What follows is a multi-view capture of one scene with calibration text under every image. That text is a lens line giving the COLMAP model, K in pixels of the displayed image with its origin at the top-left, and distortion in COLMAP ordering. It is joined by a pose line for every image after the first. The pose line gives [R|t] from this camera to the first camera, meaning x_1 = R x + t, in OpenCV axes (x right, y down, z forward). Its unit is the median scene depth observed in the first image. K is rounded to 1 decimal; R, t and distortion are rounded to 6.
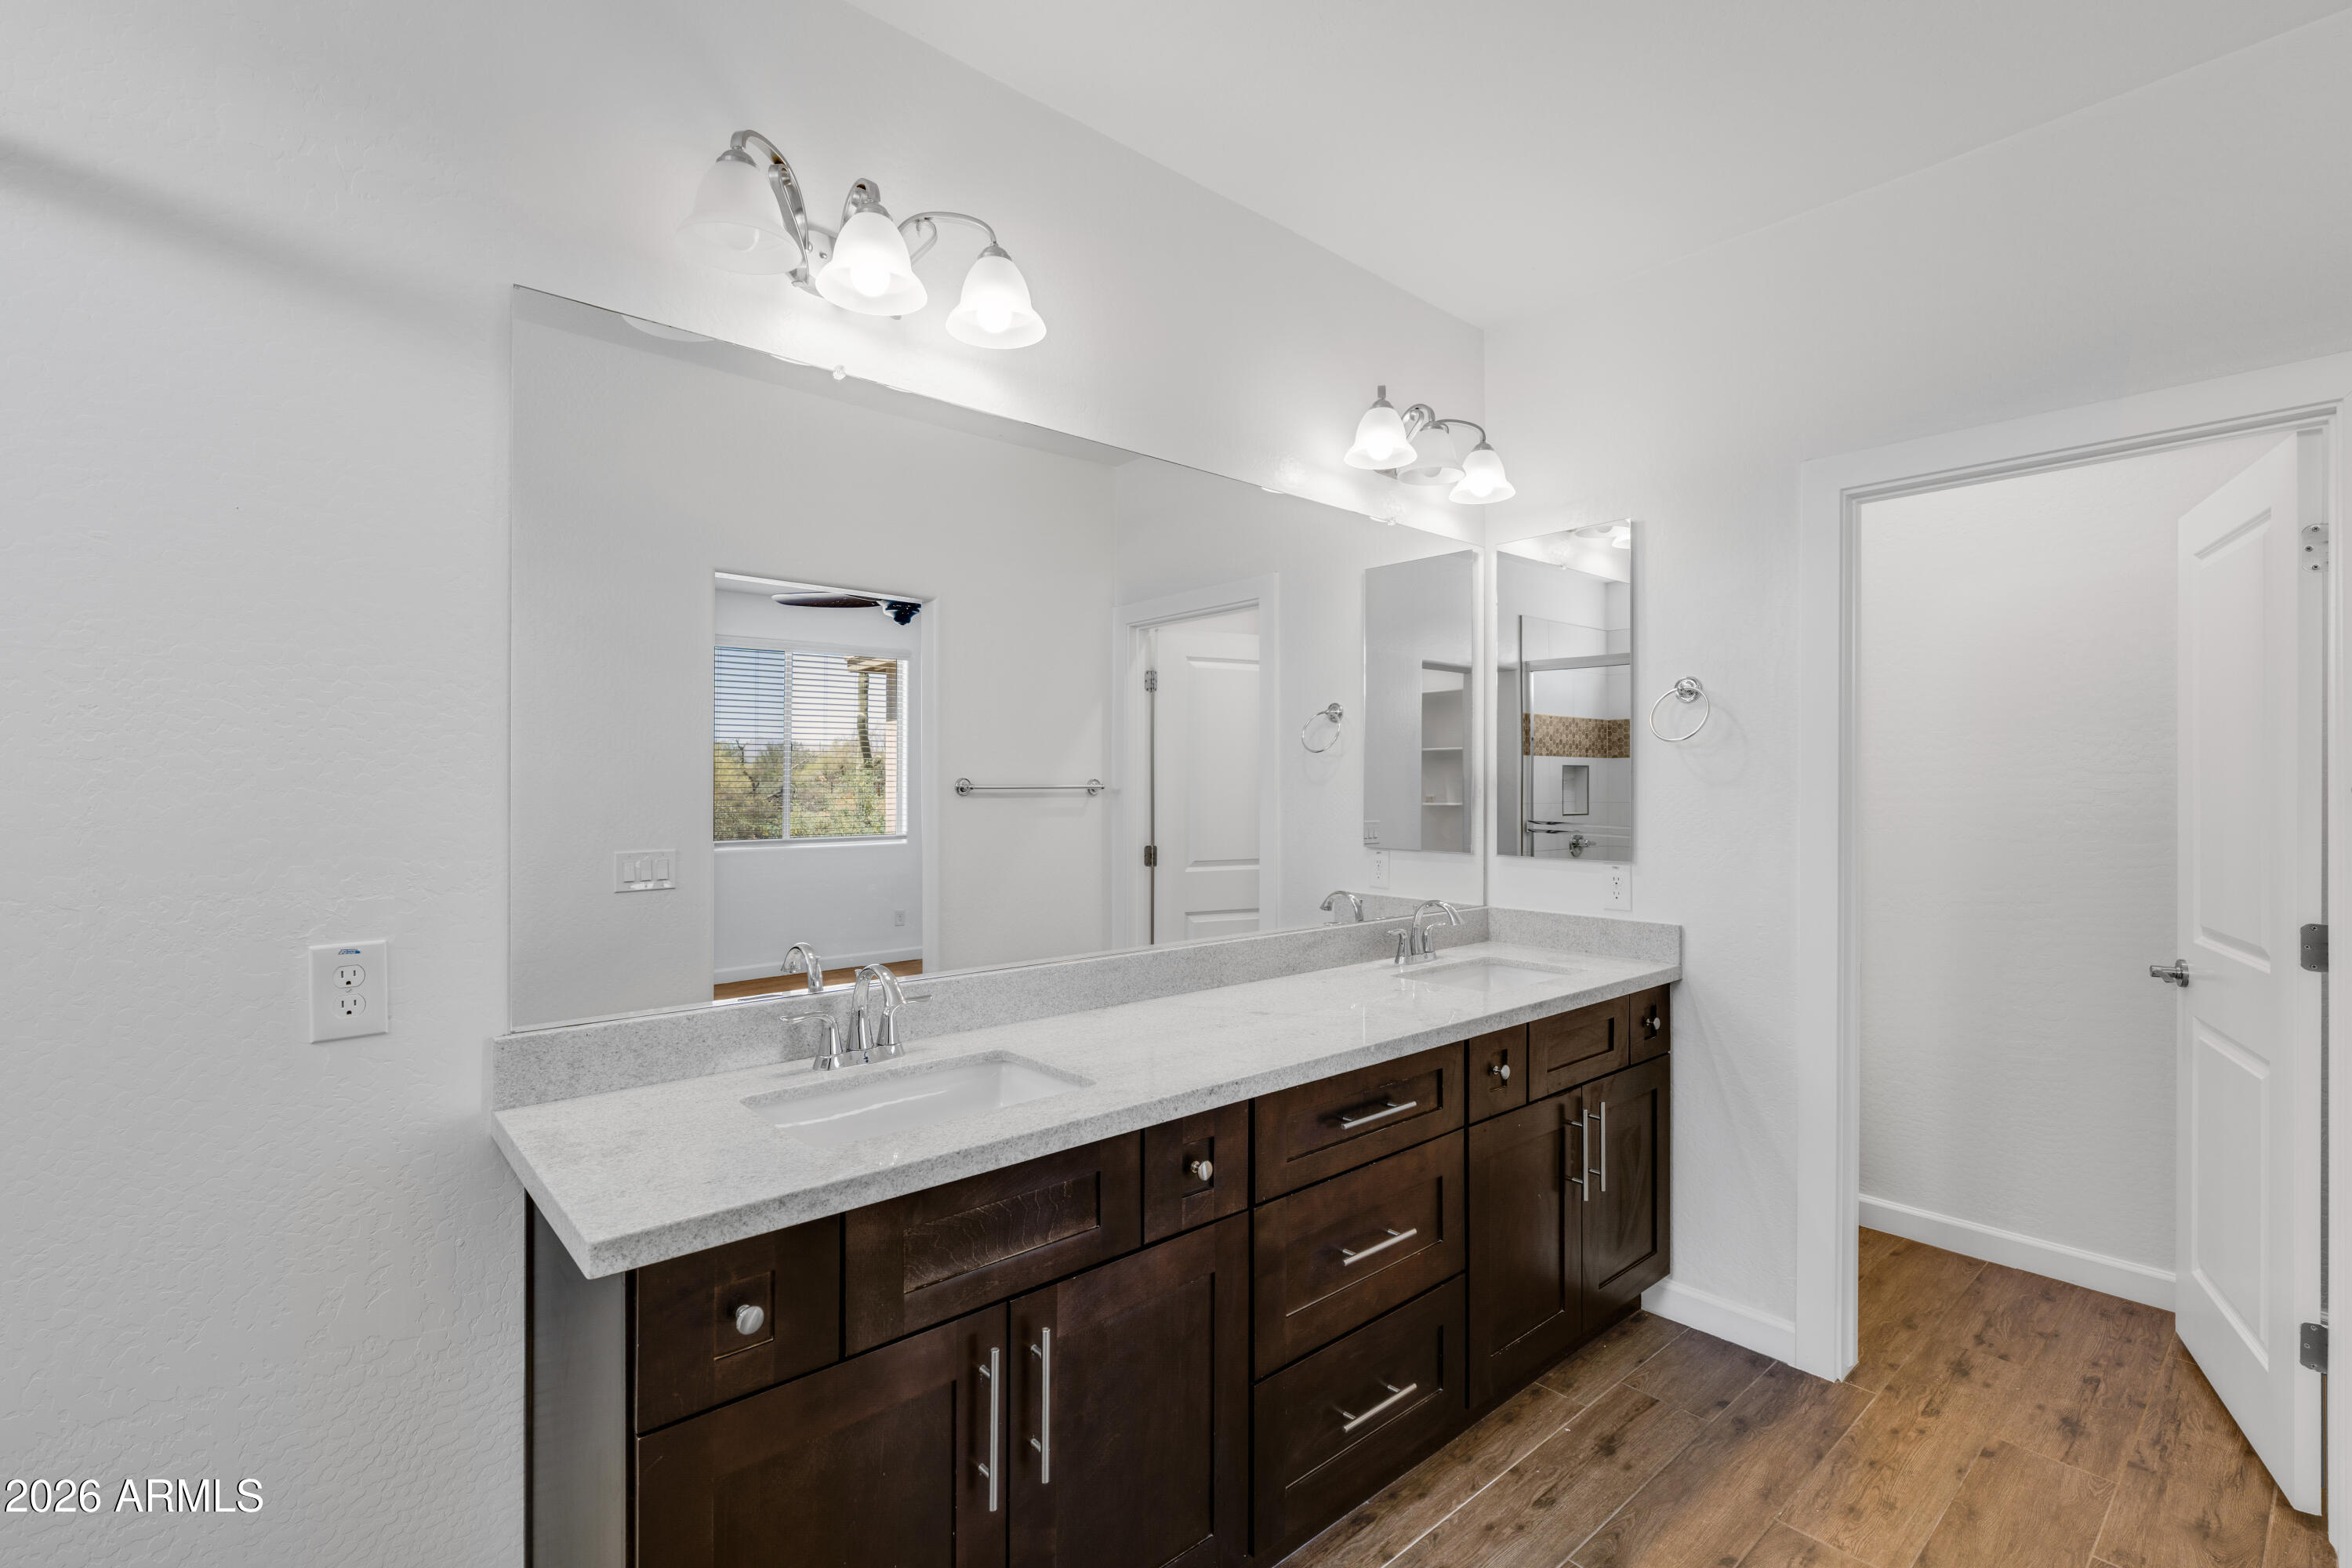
lens RADIAL K [[1066.4, 0, 1185.6], [0, 1066.4, 758.6], [0, 0, 1]] dist [-0.004511, -0.000341]
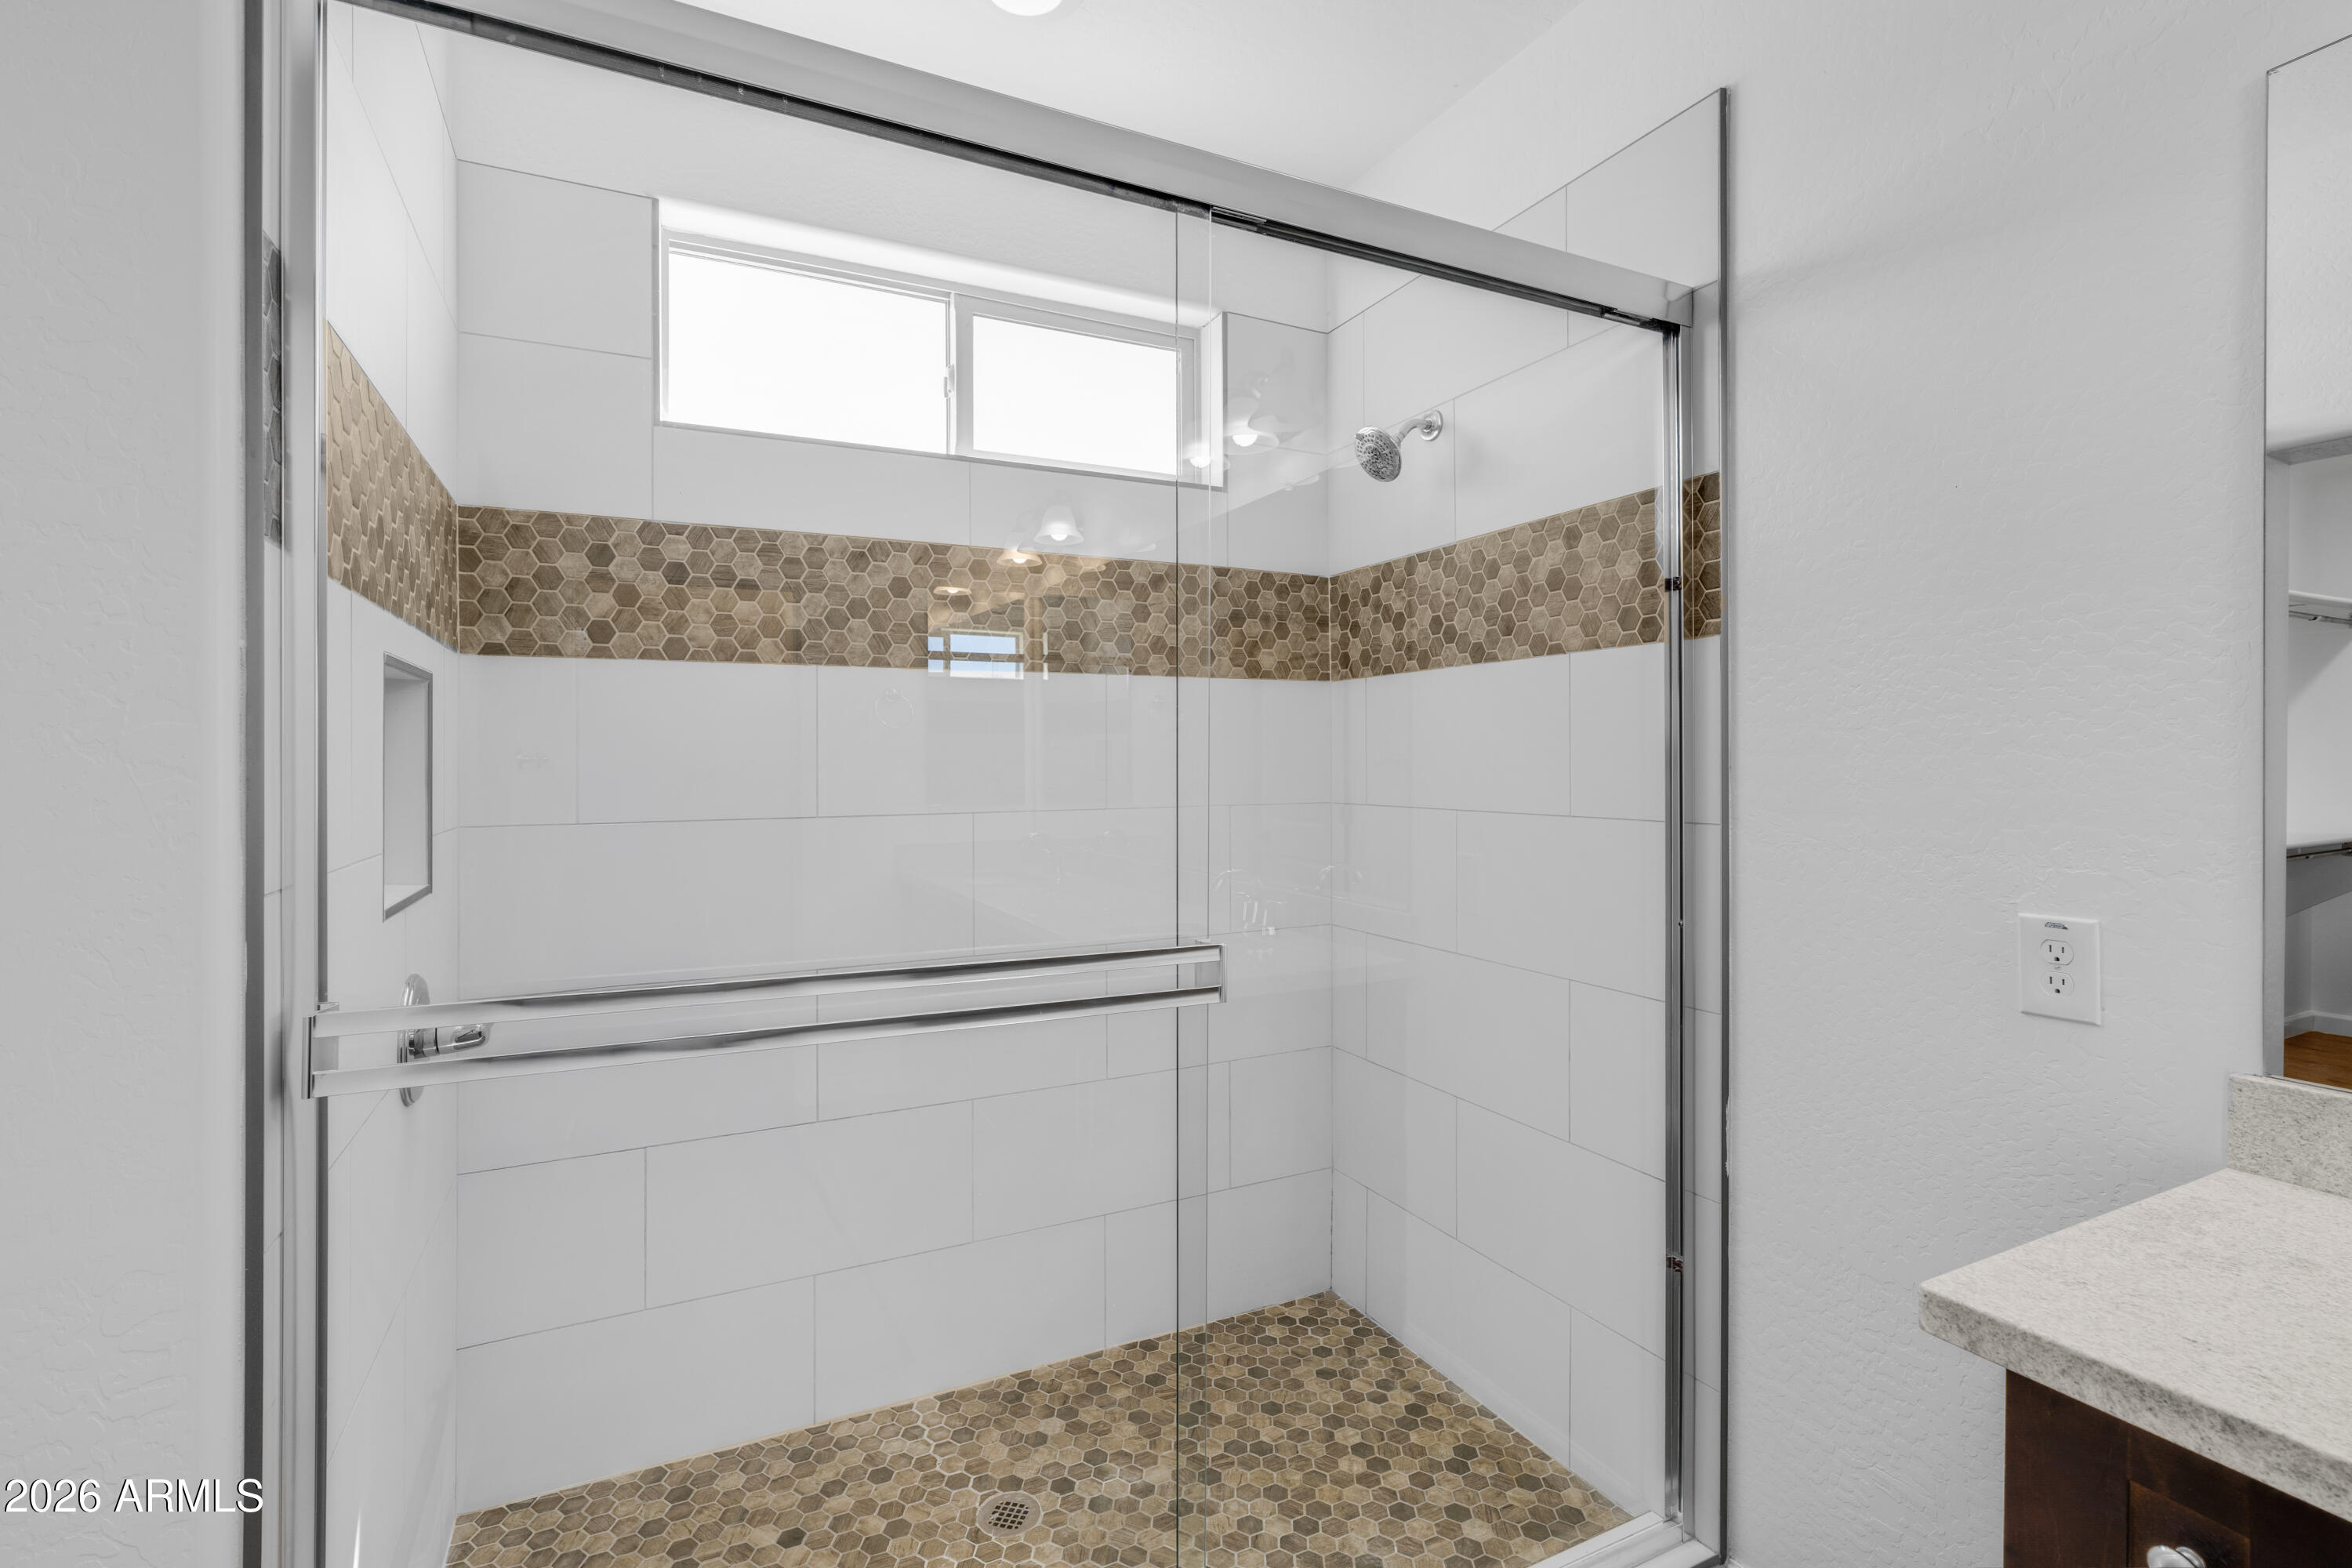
lens RADIAL K [[1066.4, 0, 1185.6], [0, 1066.4, 758.6], [0, 0, 1]] dist [-0.004511, -0.000341]
pose [[-0.264156, 0.000637, -0.964480, 0.315431], [0.030559, 0.999503, -0.007709, 0.018917], [0.963996, -0.031510, -0.264044, 0.517309]]
